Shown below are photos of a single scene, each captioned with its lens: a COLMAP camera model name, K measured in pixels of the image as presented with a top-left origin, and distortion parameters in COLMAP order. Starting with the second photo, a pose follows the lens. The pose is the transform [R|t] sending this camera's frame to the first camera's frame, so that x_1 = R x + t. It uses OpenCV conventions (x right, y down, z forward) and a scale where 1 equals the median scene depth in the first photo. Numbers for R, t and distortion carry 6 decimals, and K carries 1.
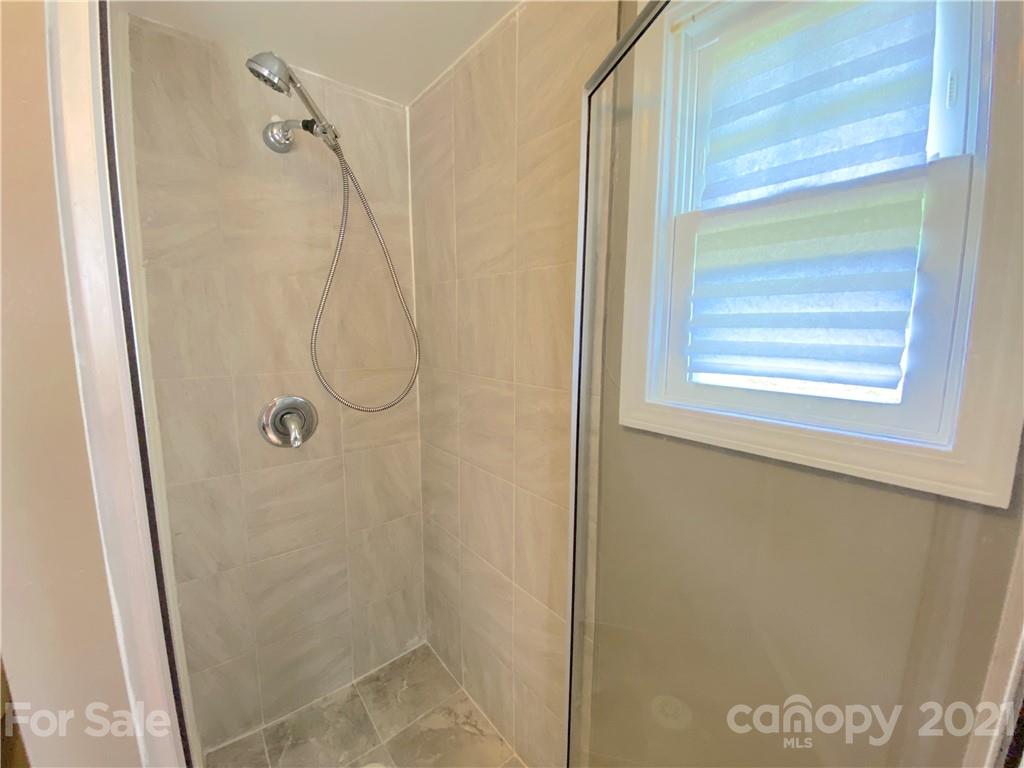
lens RADIAL K [[415.6, 0, 512.0], [0, 415.6, 377.7], [0, 0, 1]] dist [-0.011631, -0.001105]
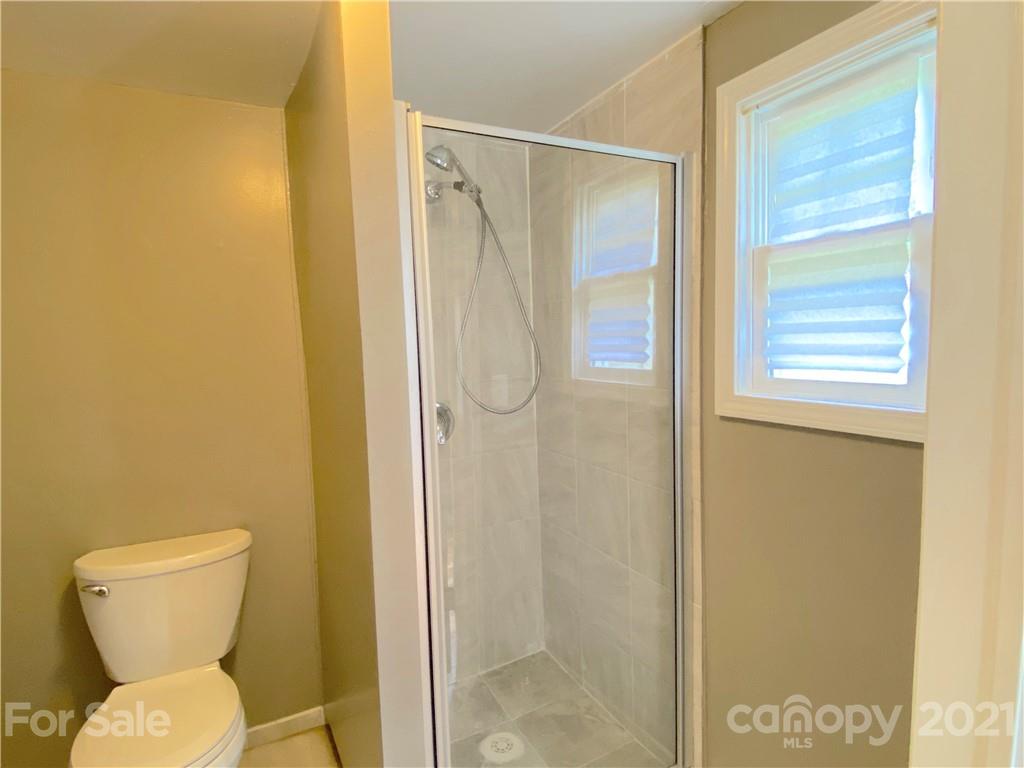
lens RADIAL K [[555.9, 0, 509.3], [0, 555.9, 385.5], [0, 0, 1]] dist [0.037356, -0.020830]
pose [[0.978389, -0.017476, -0.206035, 0.005997], [0.010477, 0.999332, -0.035012, 0.079405], [0.206509, 0.032097, 0.977918, -0.761741]]
